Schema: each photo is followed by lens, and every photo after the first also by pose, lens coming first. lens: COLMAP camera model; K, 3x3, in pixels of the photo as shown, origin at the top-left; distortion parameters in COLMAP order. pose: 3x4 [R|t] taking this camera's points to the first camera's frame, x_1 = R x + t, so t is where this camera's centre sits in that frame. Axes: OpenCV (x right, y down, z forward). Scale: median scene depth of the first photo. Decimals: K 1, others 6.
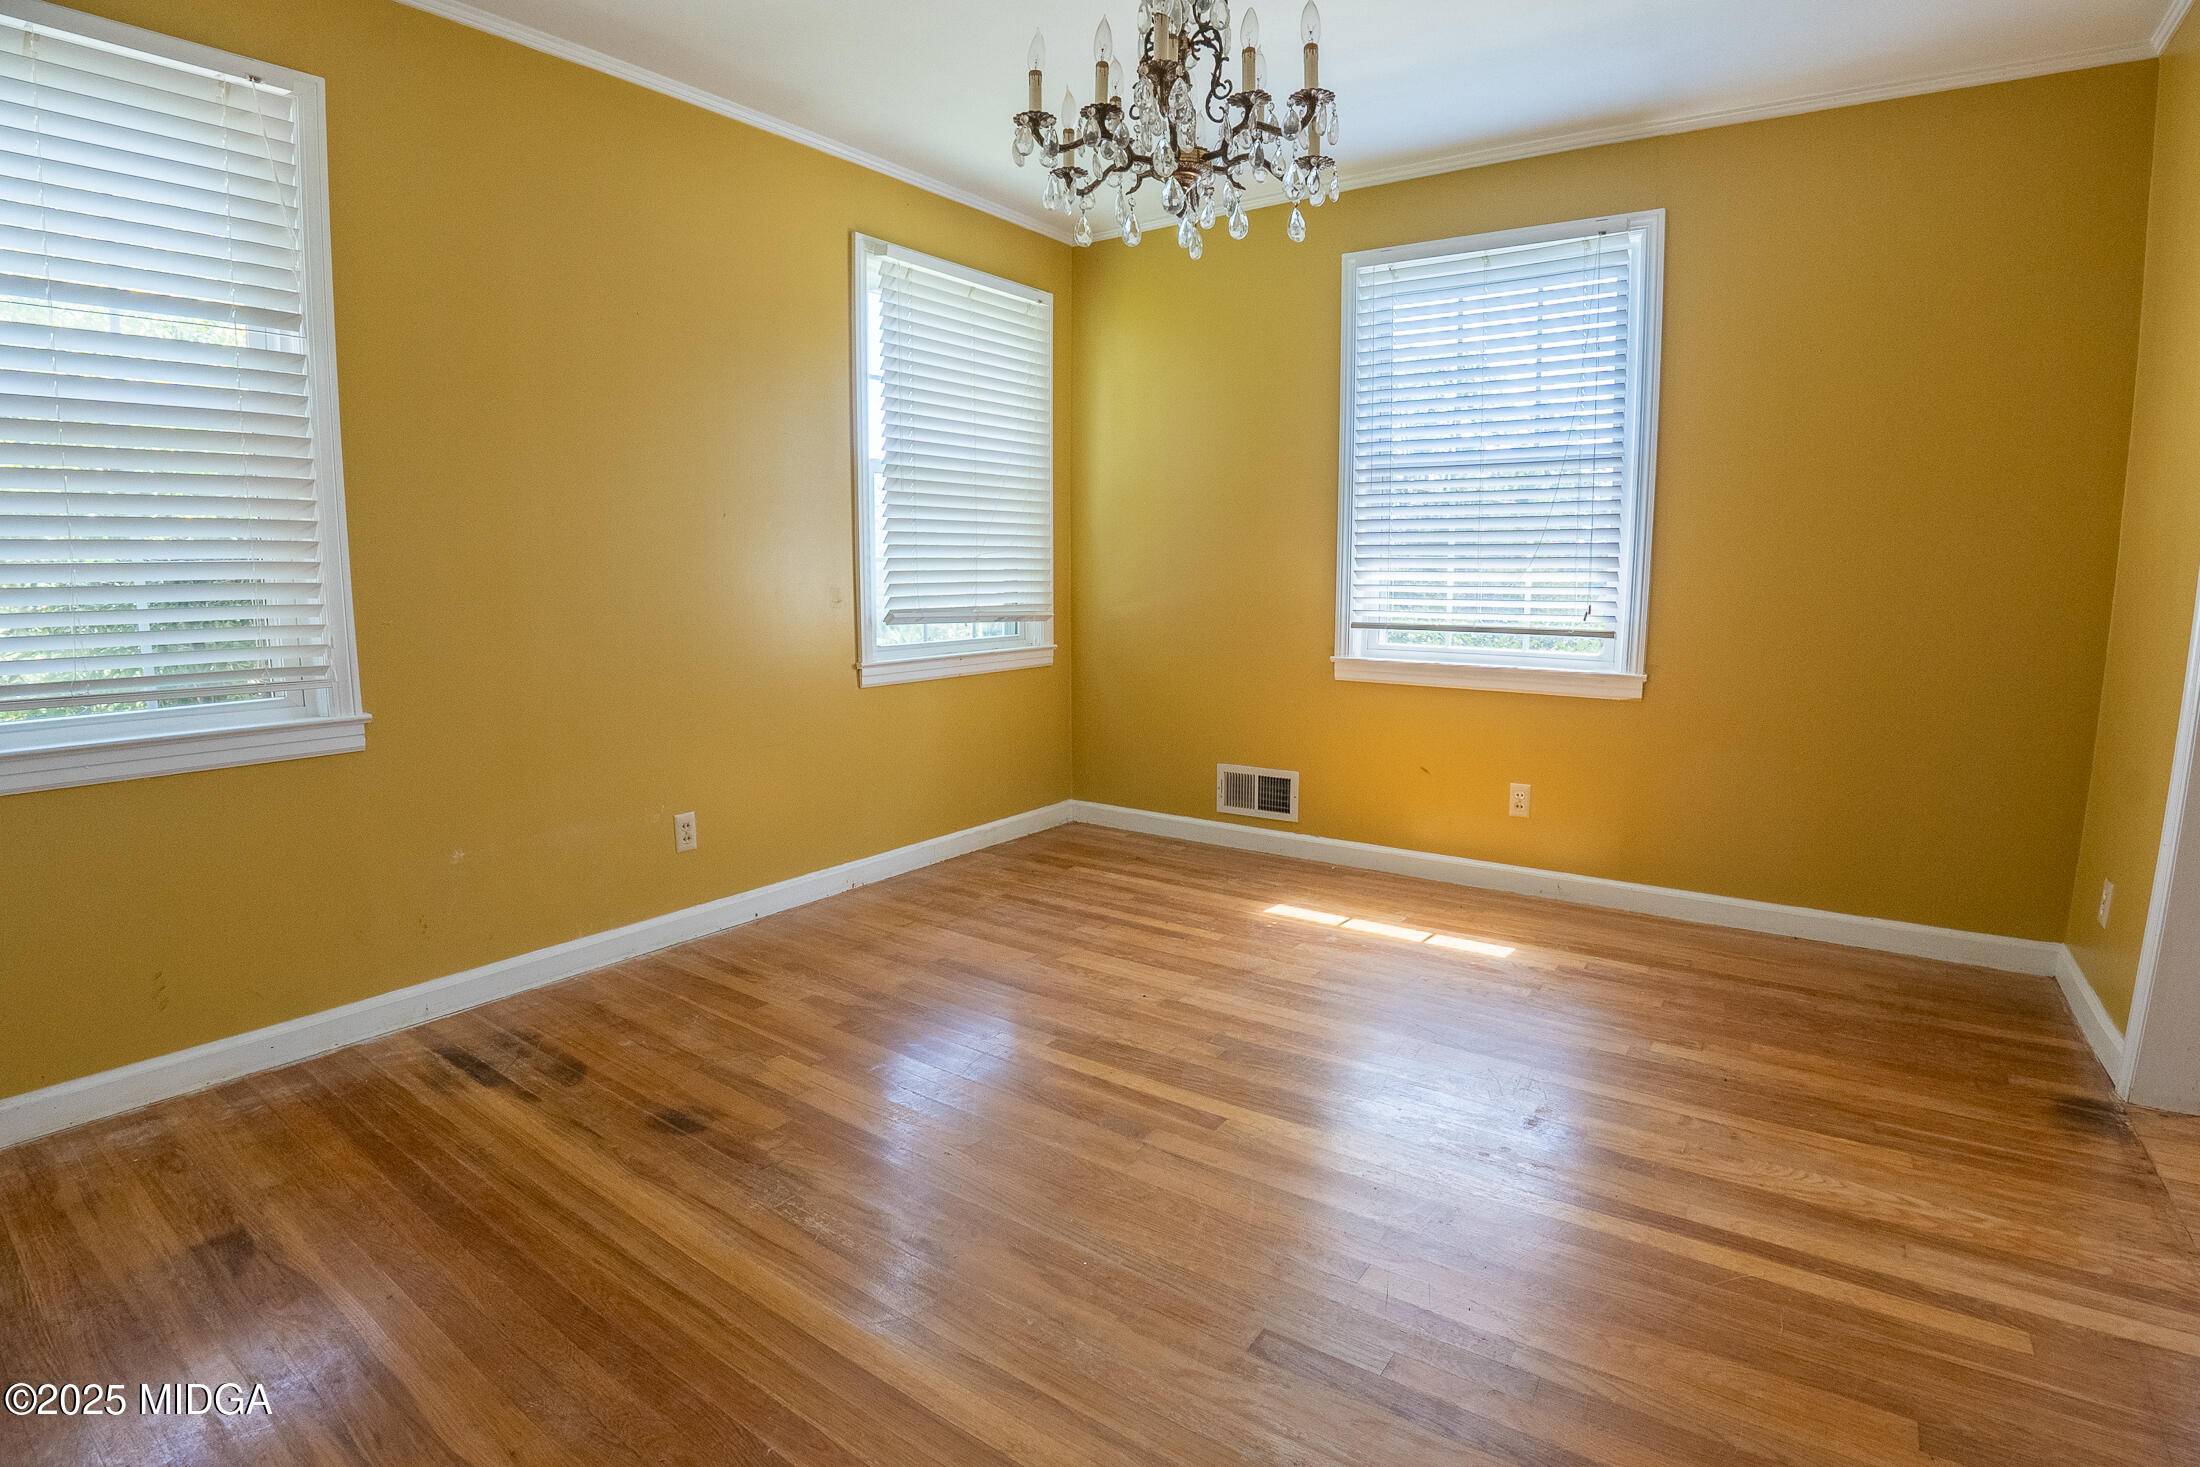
lens RADIAL K [[1070.1, 0, 1100.0], [0, 1070.1, 733.5], [0, 0, 1]] dist [-0.116672, 0.026529]
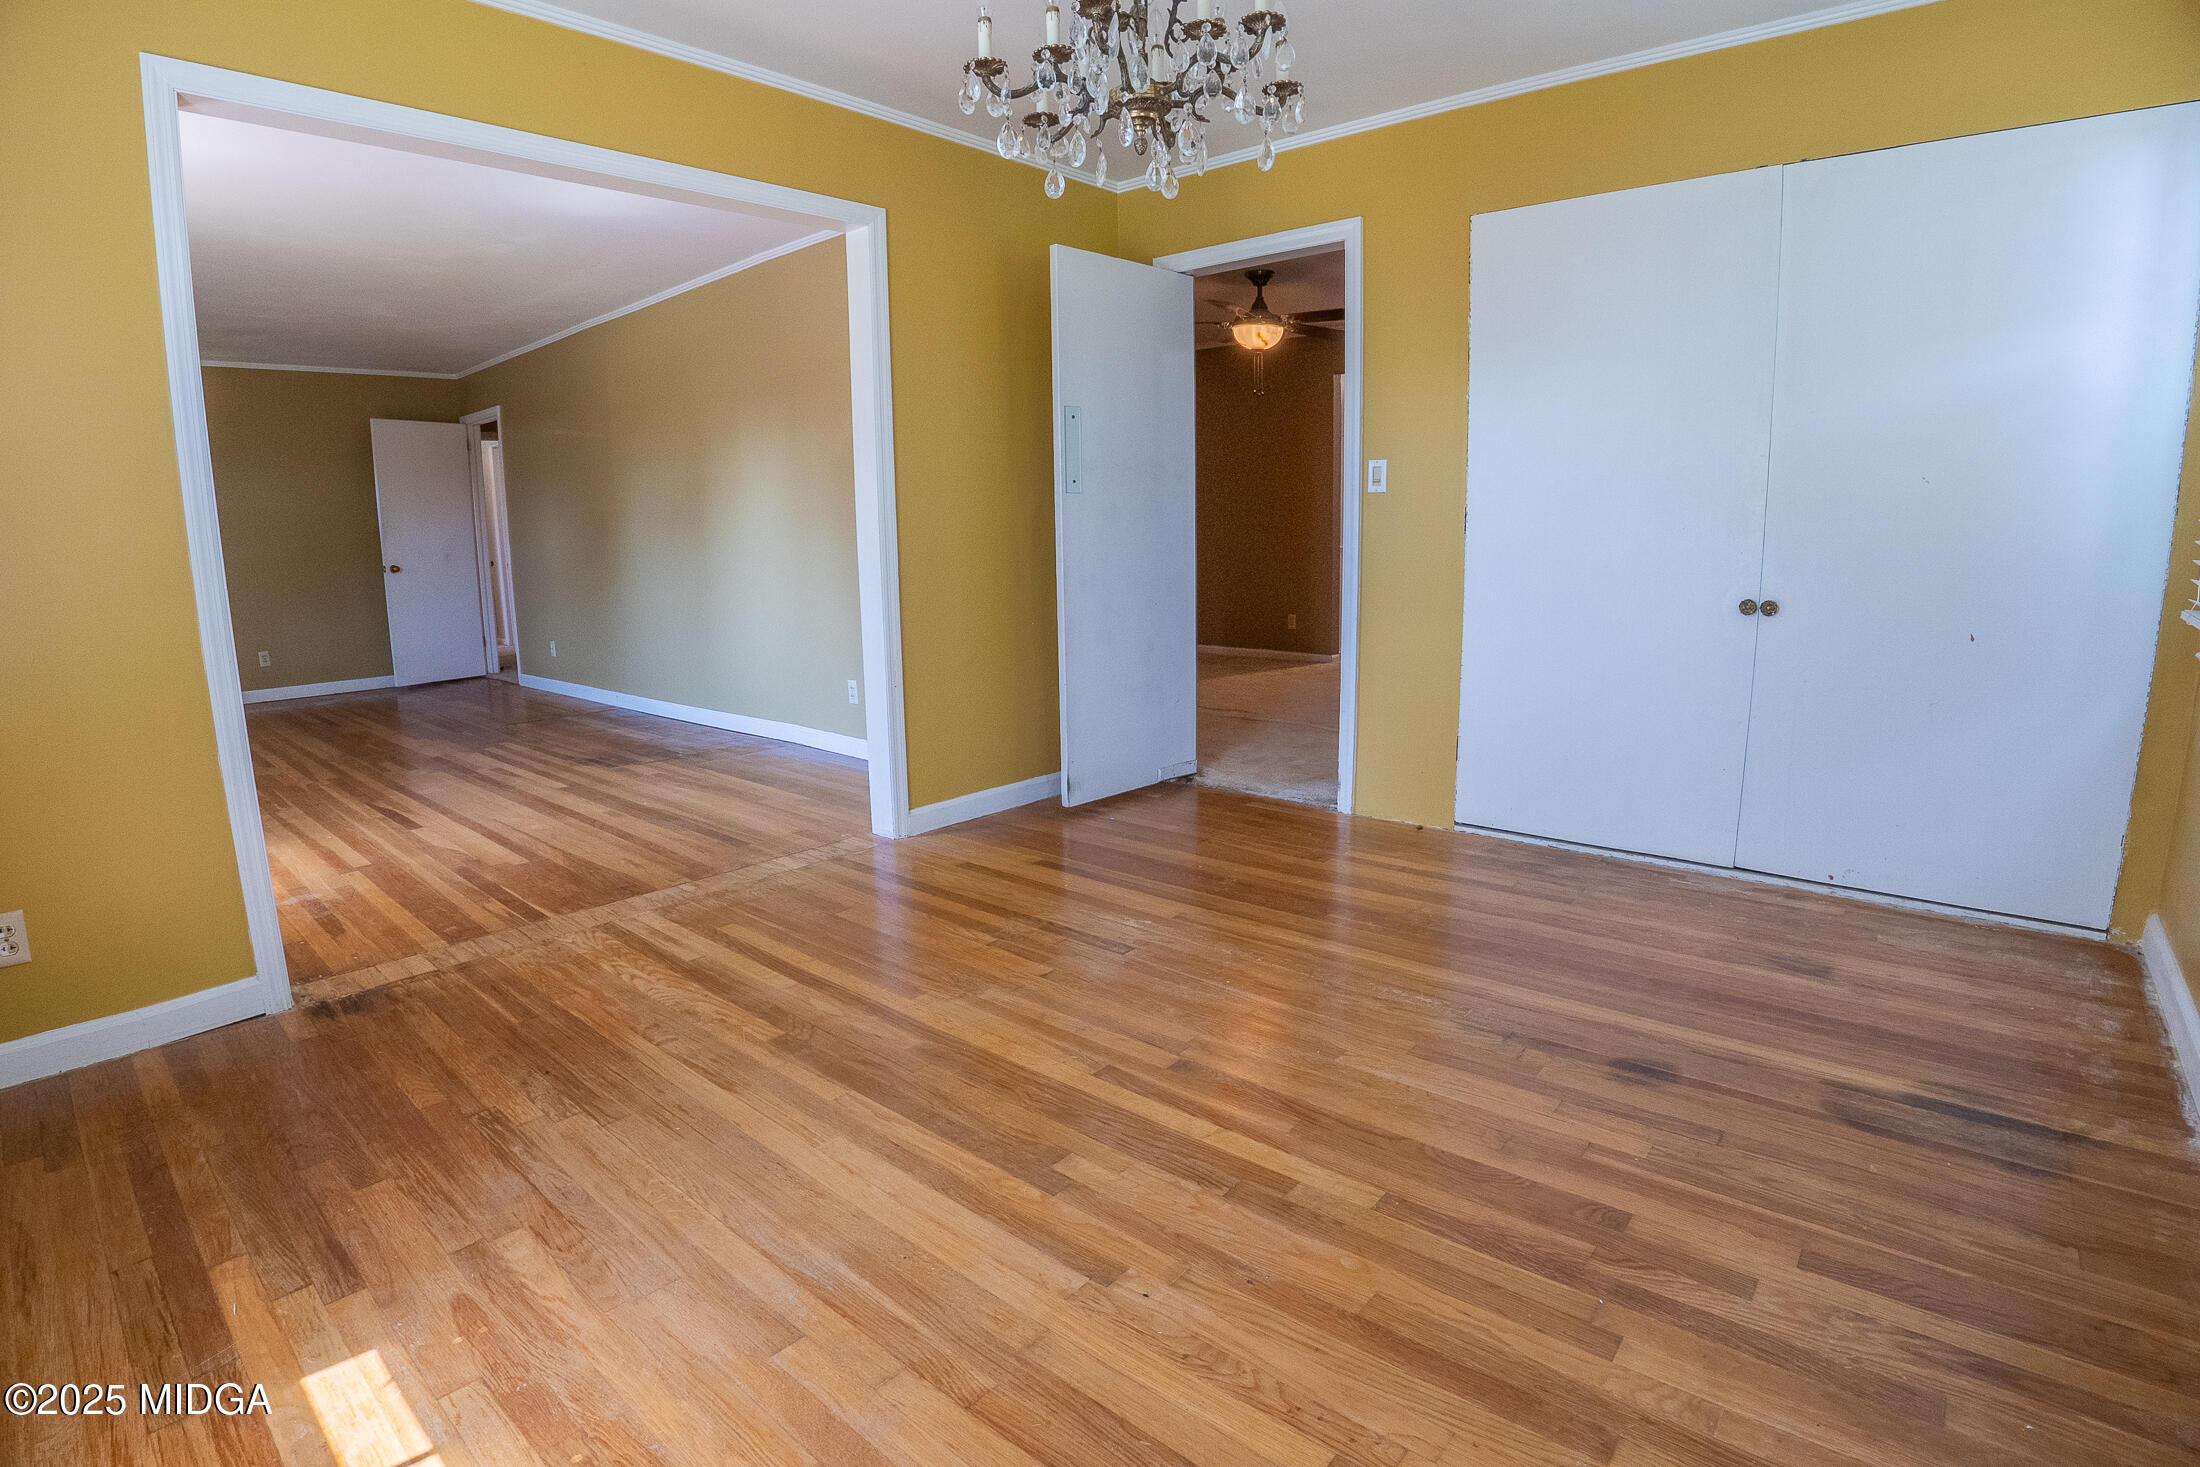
lens RADIAL K [[1070.1, 0, 1100.0], [0, 1070.1, 733.5], [0, 0, 1]] dist [-0.116672, 0.026529]
pose [[-0.995452, -0.001387, 0.095251, 0.017246], [0.031199, 0.940000, 0.339744, -0.253635], [-0.090007, 0.341170, -0.935682, 1.695816]]
